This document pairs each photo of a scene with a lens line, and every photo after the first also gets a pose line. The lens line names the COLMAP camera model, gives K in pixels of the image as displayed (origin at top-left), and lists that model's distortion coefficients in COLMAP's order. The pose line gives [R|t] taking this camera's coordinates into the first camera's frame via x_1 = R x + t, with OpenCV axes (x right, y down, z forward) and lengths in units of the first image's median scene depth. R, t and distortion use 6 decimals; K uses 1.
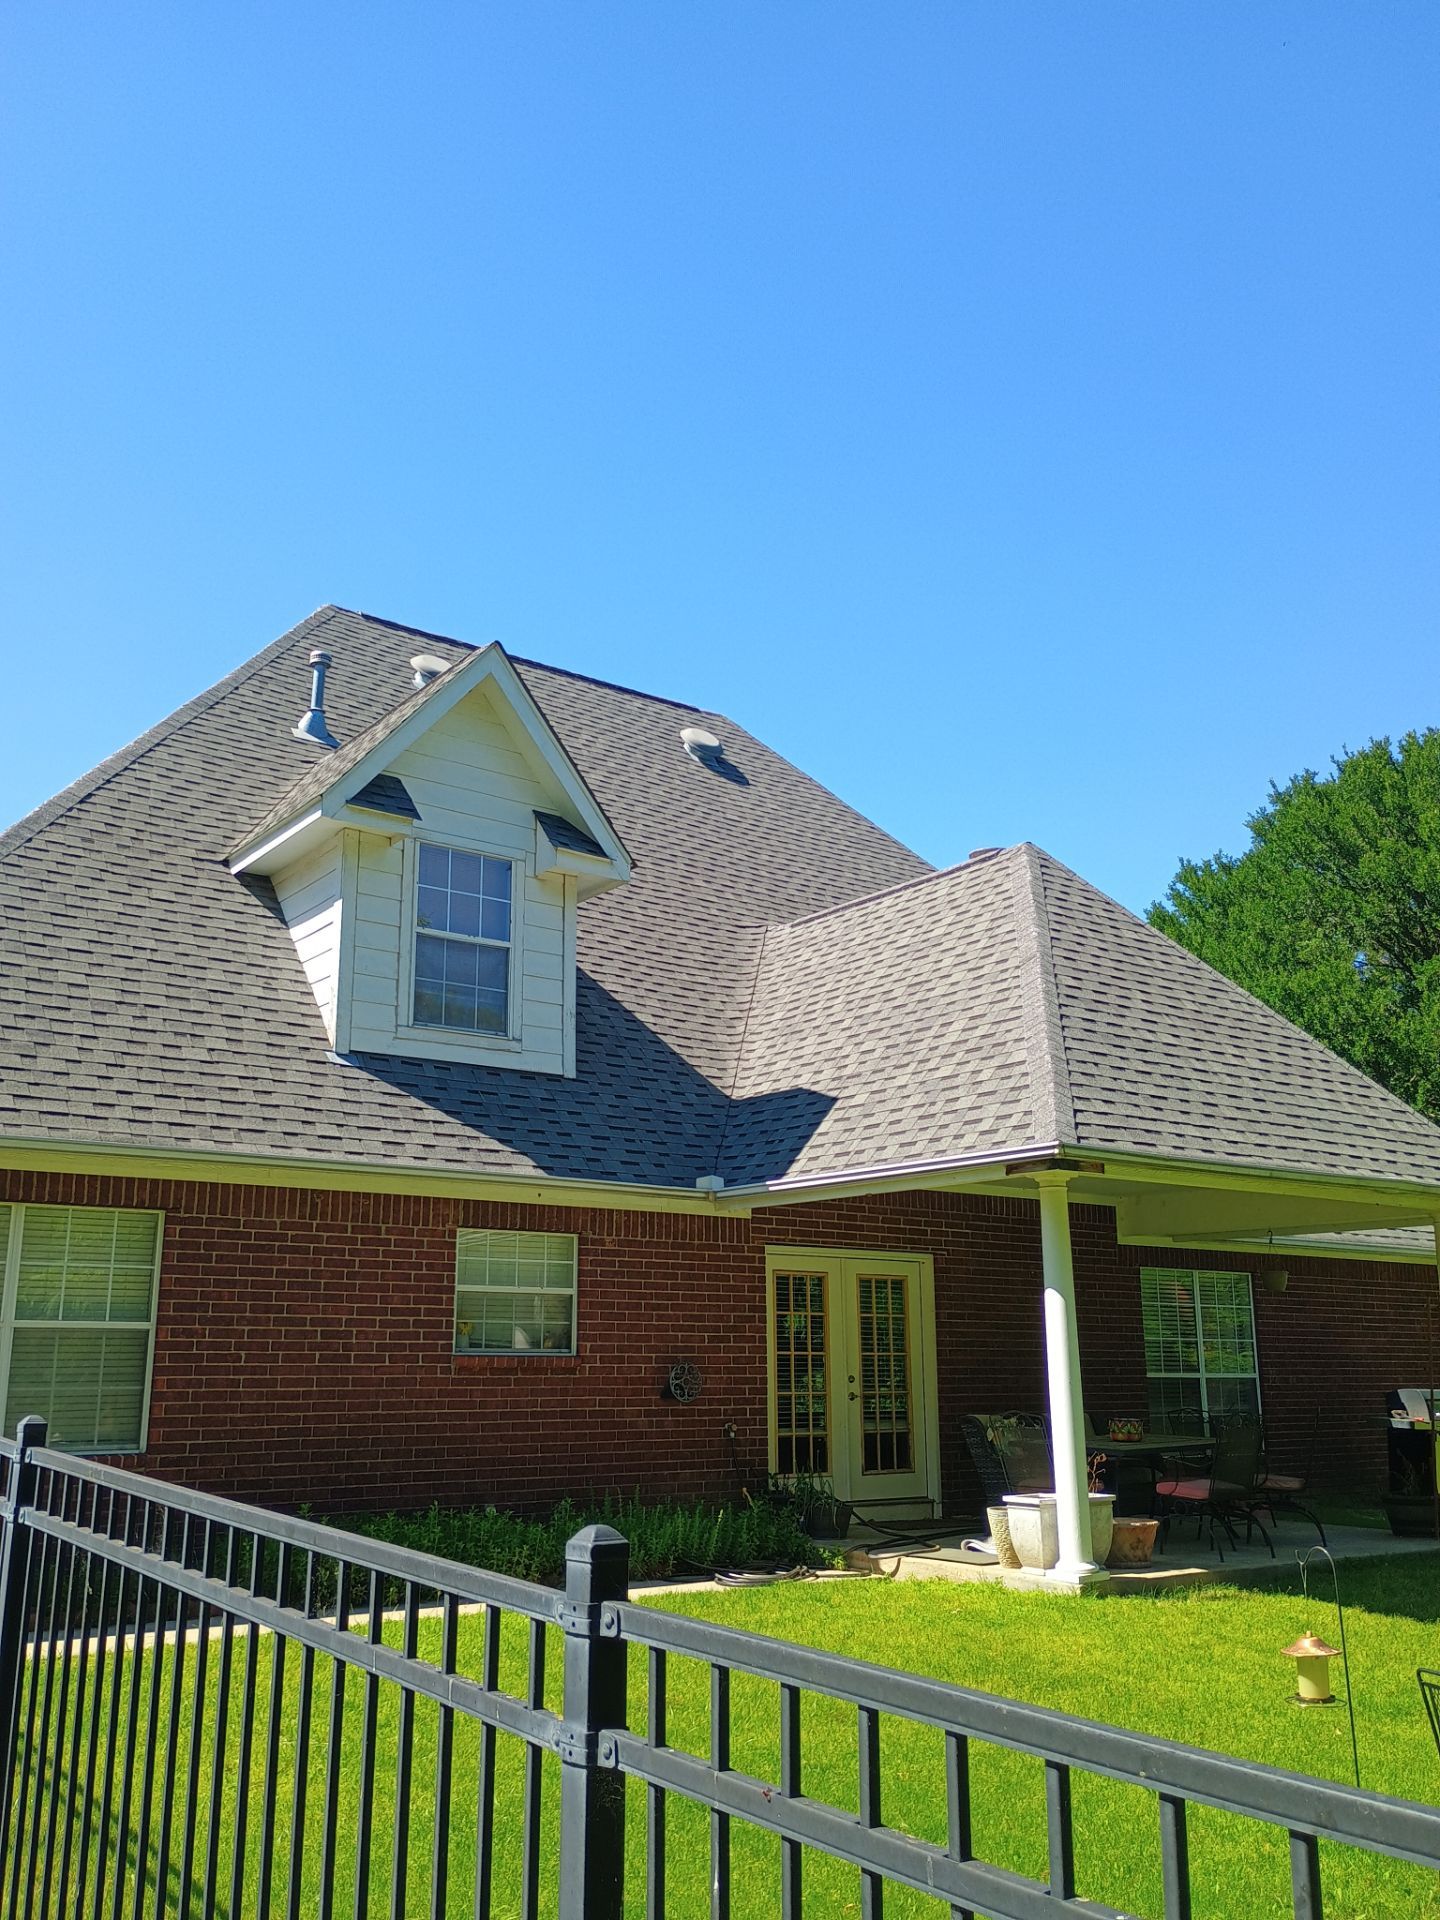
lens RADIAL K [[1676.9, 0, 716.2], [0, 1676.9, 968.4], [0, 0, 1]] dist [0.068811, -0.083046]
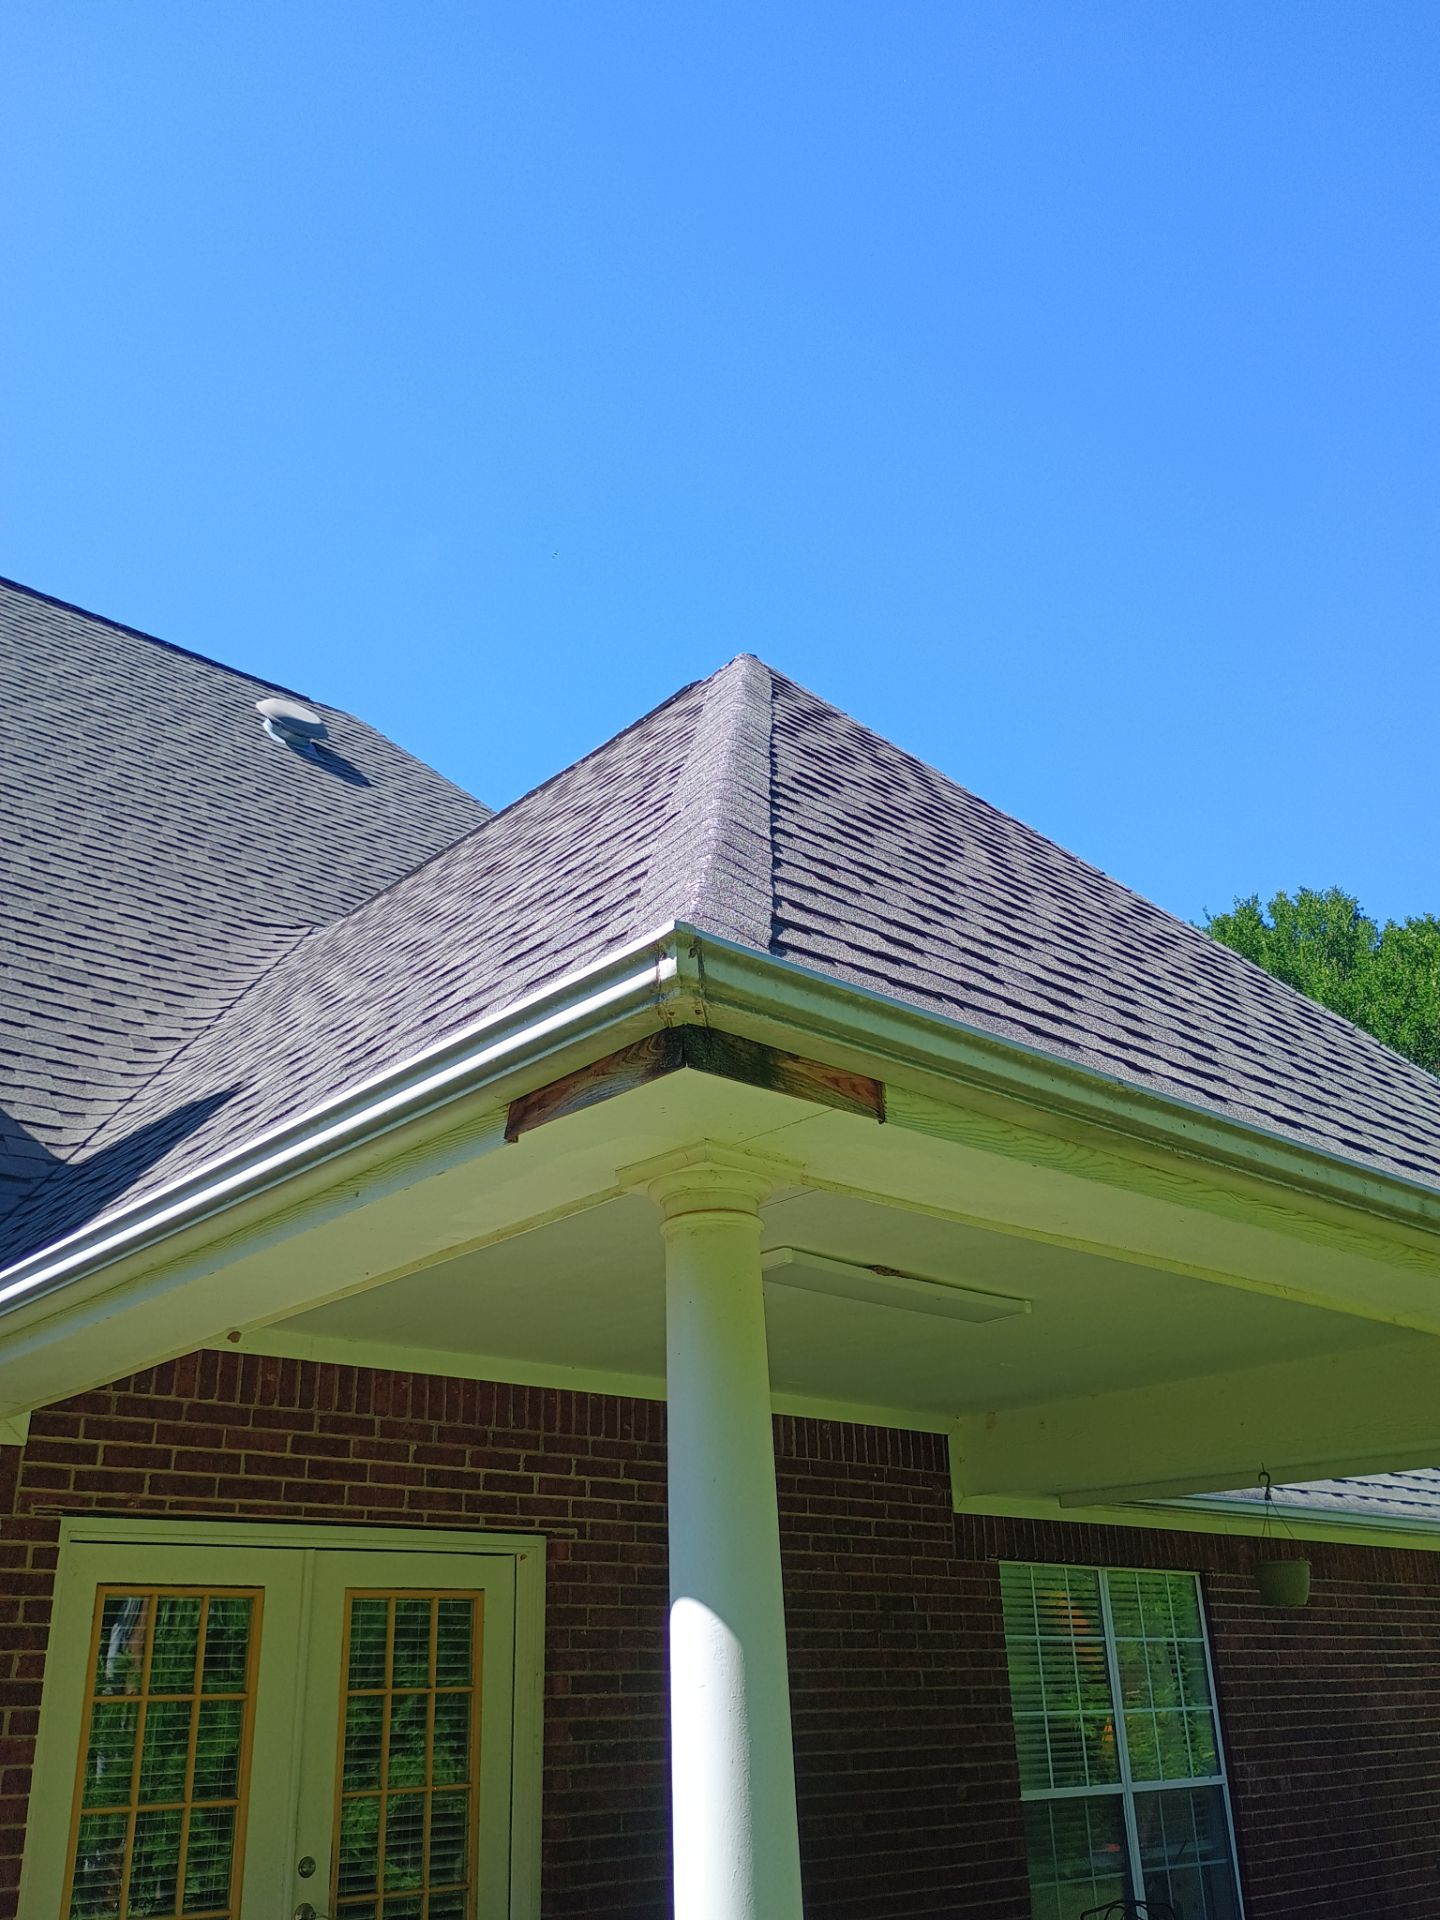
lens RADIAL K [[1676.9, 0, 719.8], [0, 1676.9, 958.1], [0, 0, 1]] dist [0.068811, -0.083046]
pose [[0.994896, 0.014172, 0.099904, 0.117421], [0.004425, 0.983007, -0.183516, 0.093820], [-0.100807, 0.183021, 0.977927, 0.489491]]
